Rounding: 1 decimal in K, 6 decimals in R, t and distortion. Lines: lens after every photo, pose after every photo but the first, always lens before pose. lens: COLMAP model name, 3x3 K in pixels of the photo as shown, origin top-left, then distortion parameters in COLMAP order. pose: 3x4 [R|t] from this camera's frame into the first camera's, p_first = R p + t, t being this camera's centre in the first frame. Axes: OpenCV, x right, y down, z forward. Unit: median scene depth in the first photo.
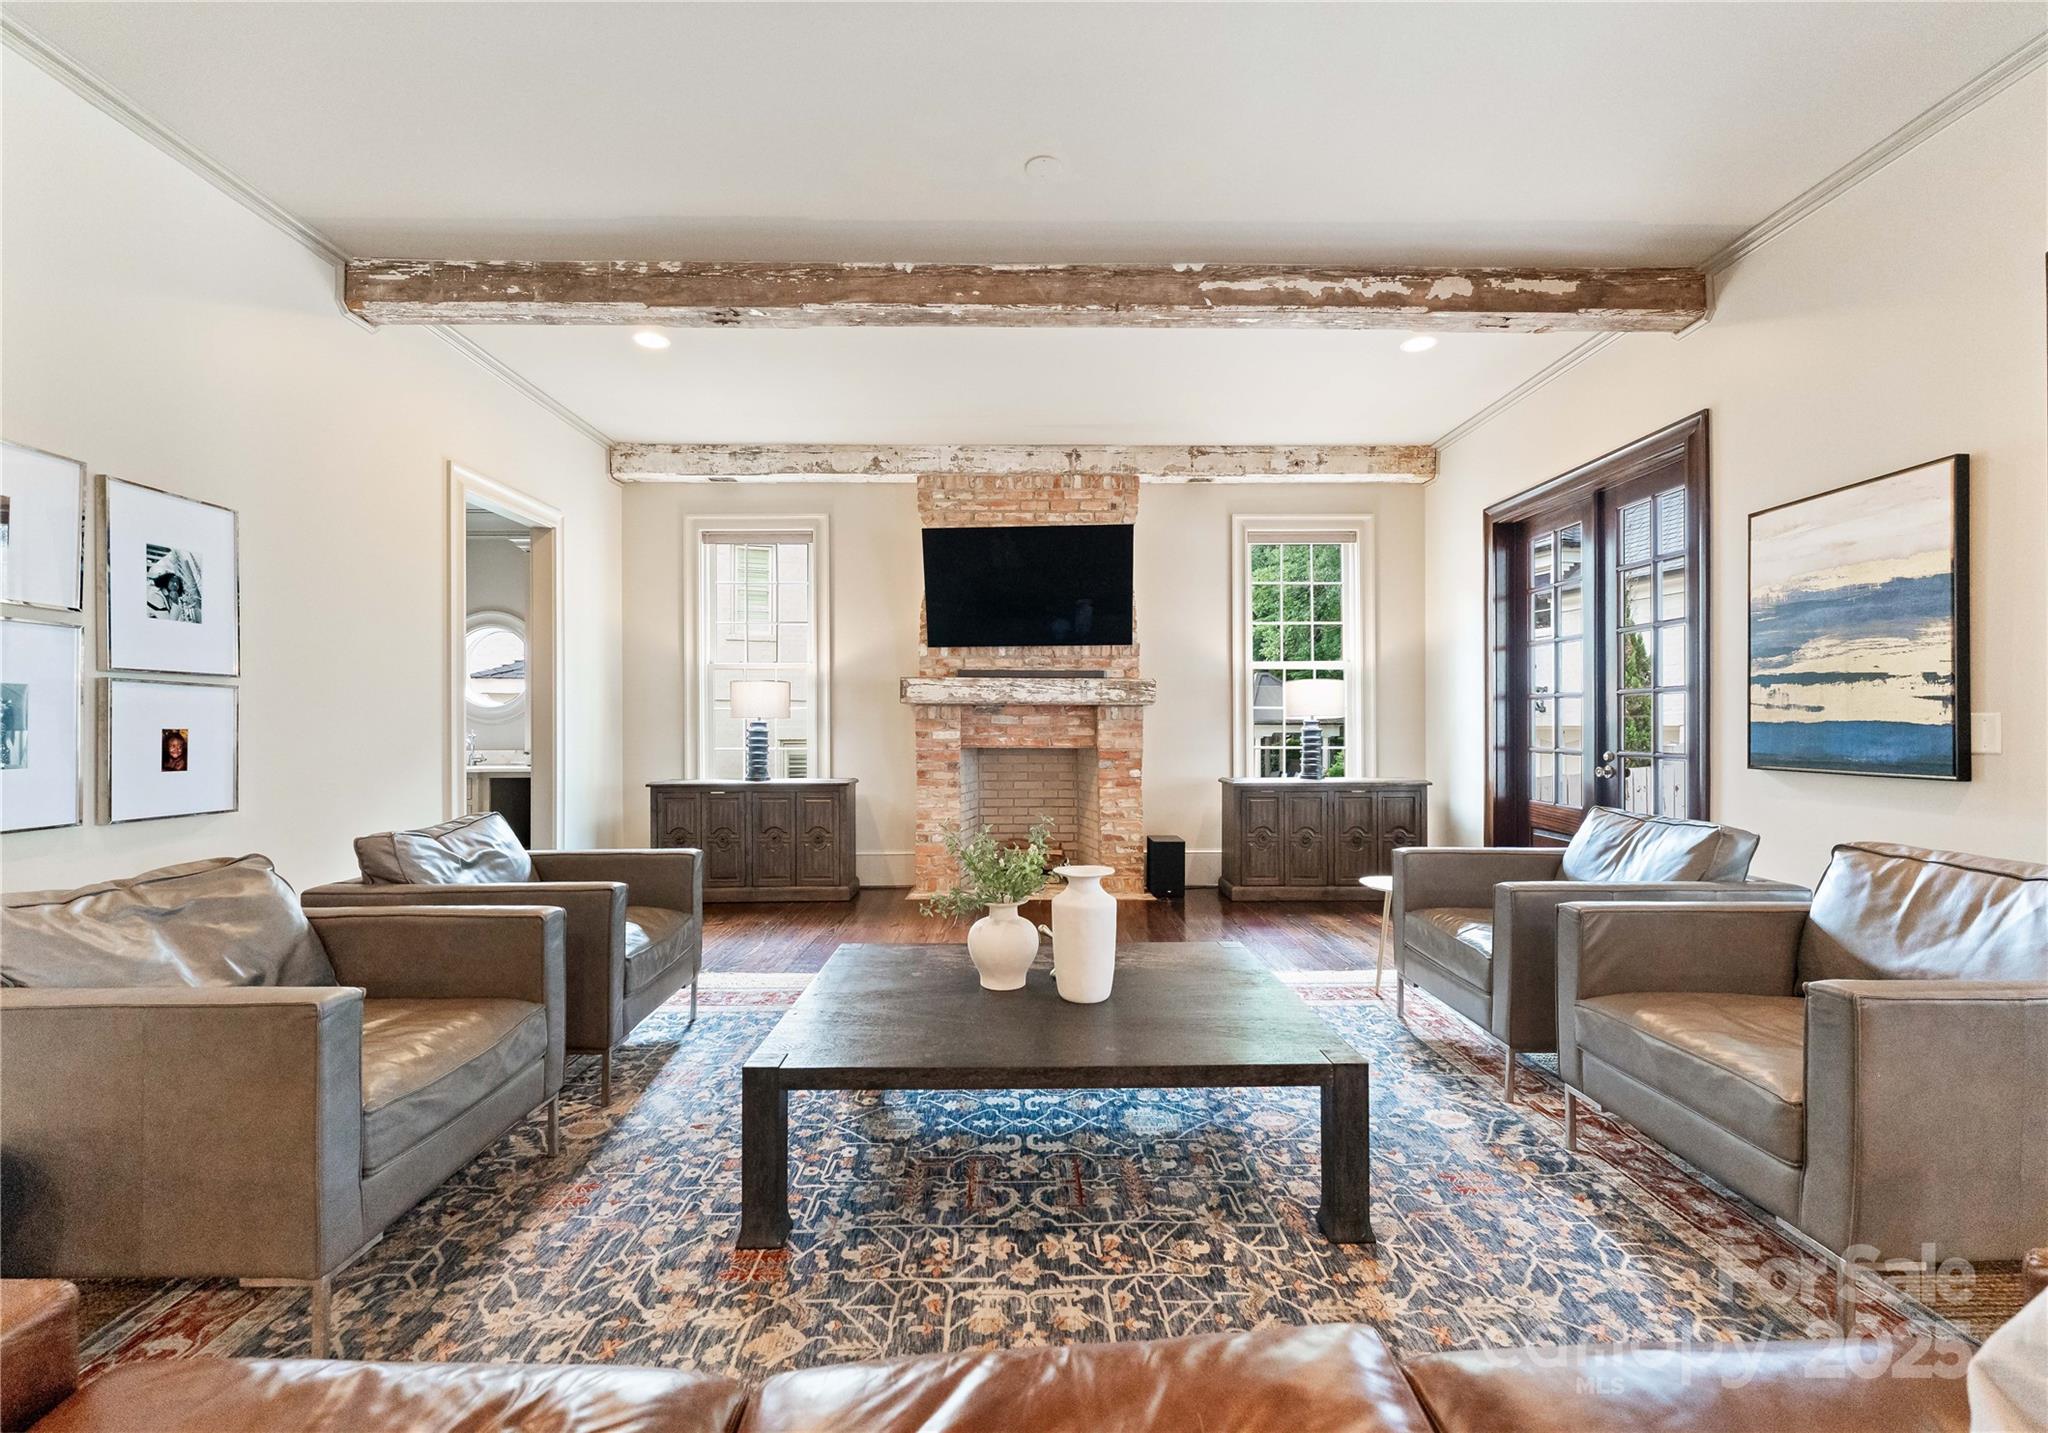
lens RADIAL K [[859.3, 0, 1024.0], [0, 859.3, 716.5], [0, 0, 1]] dist [0.000036, -0.000095]
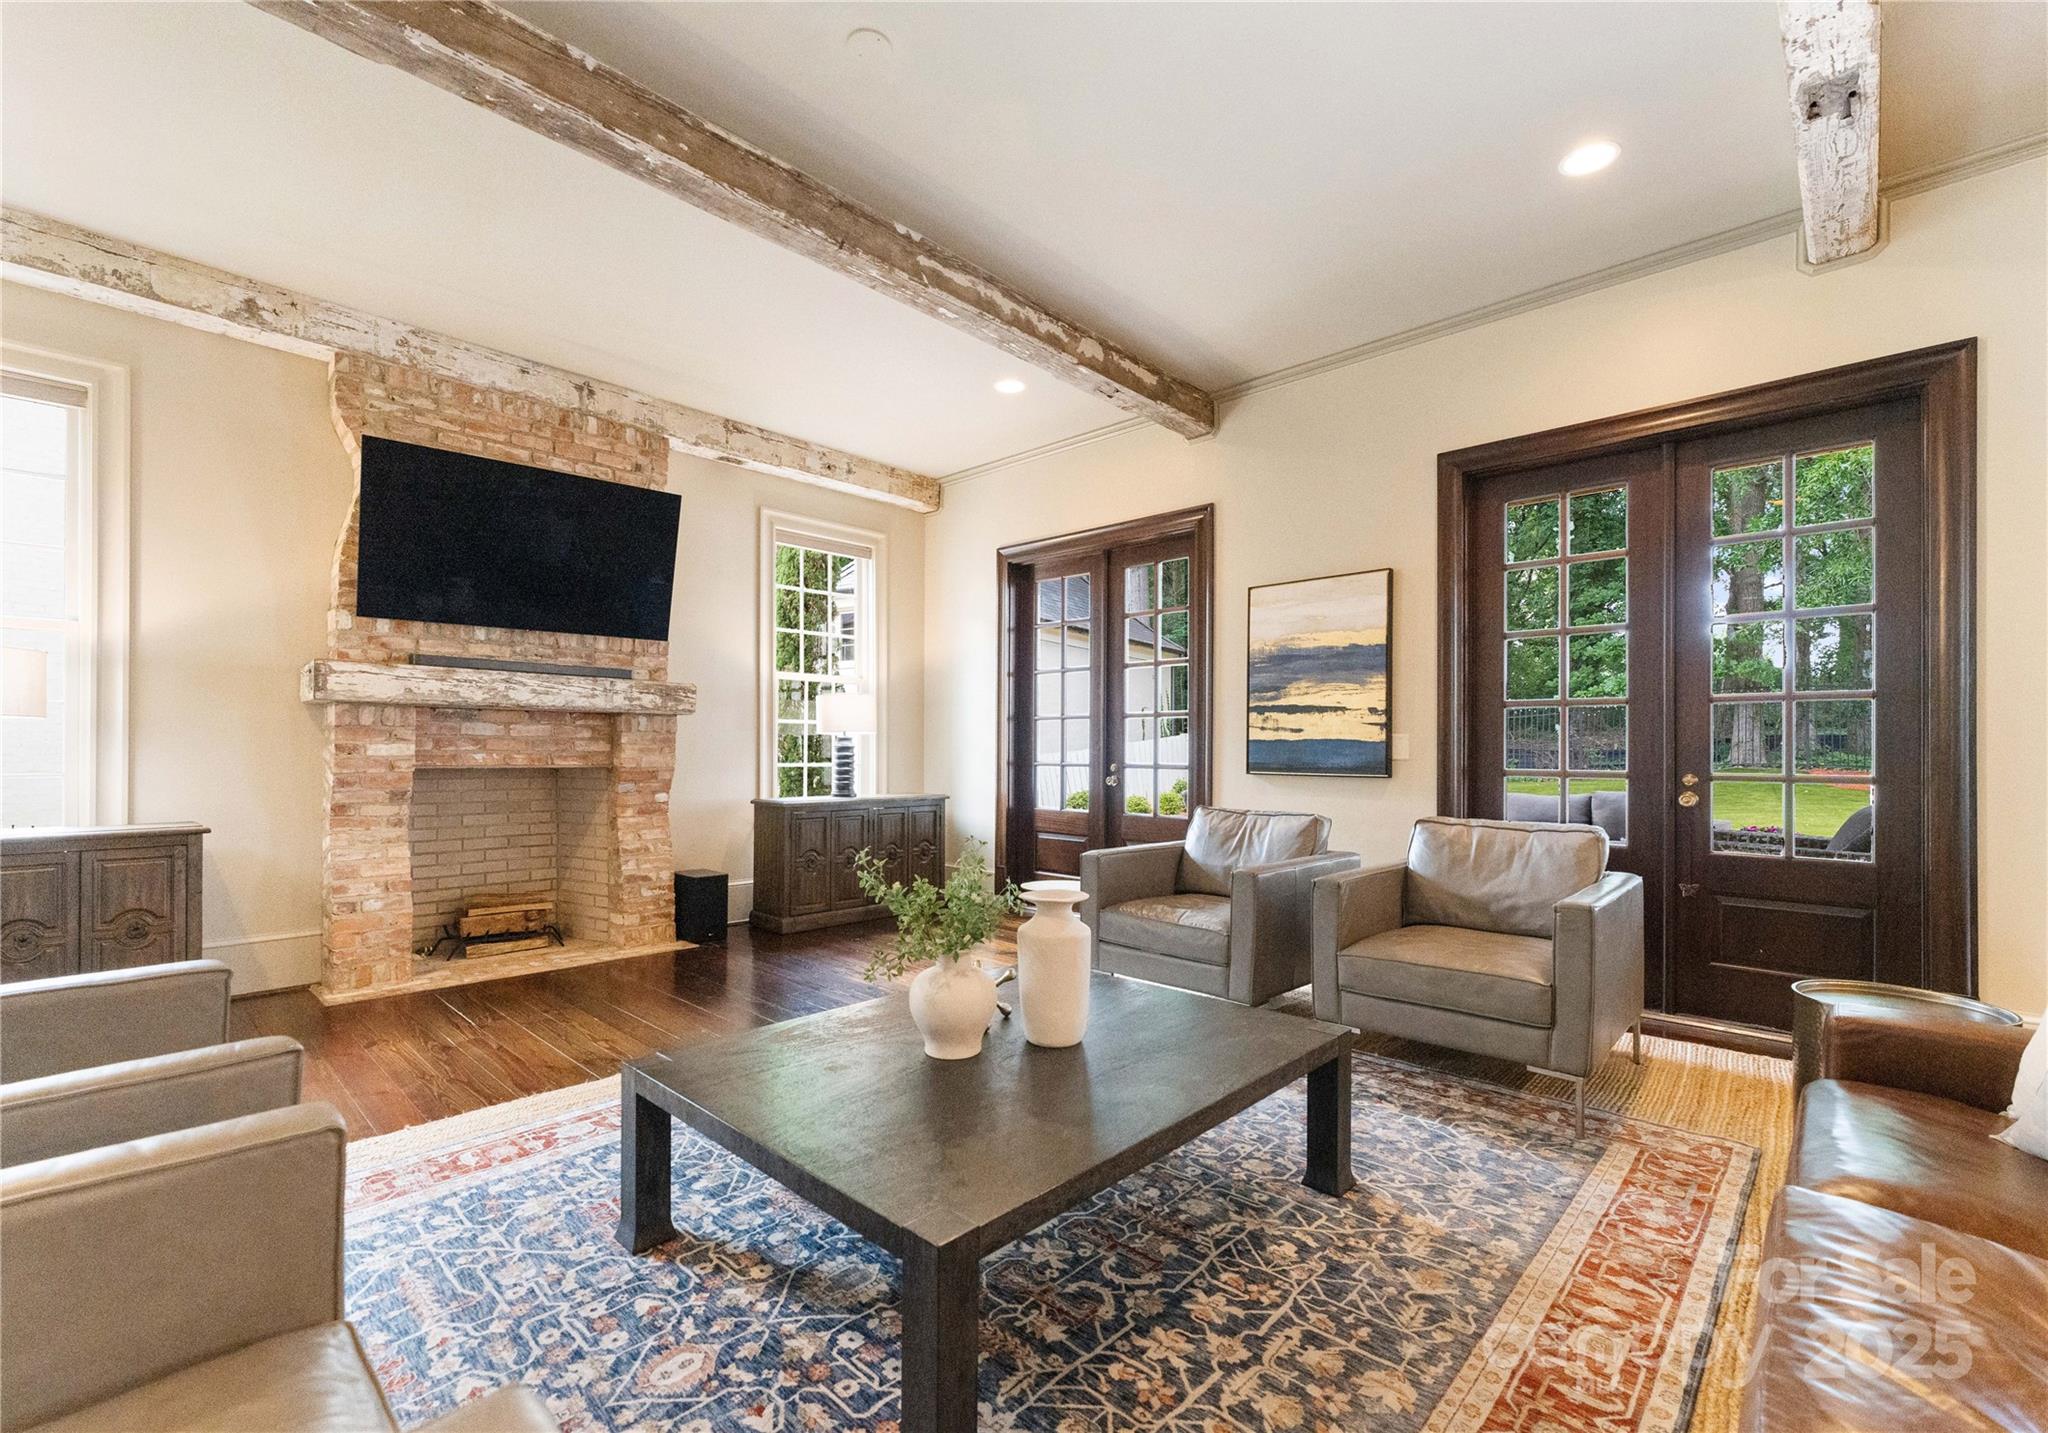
lens RADIAL K [[893.6, 0, 1023.3], [0, 893.6, 736.1], [0, 0, 1]] dist [0.000920, 0.000127]
pose [[0.697974, 0.015534, 0.715955, -0.247979], [-0.013454, 0.999873, -0.008578, 0.010381], [-0.715997, -0.003645, 0.698094, 0.158552]]
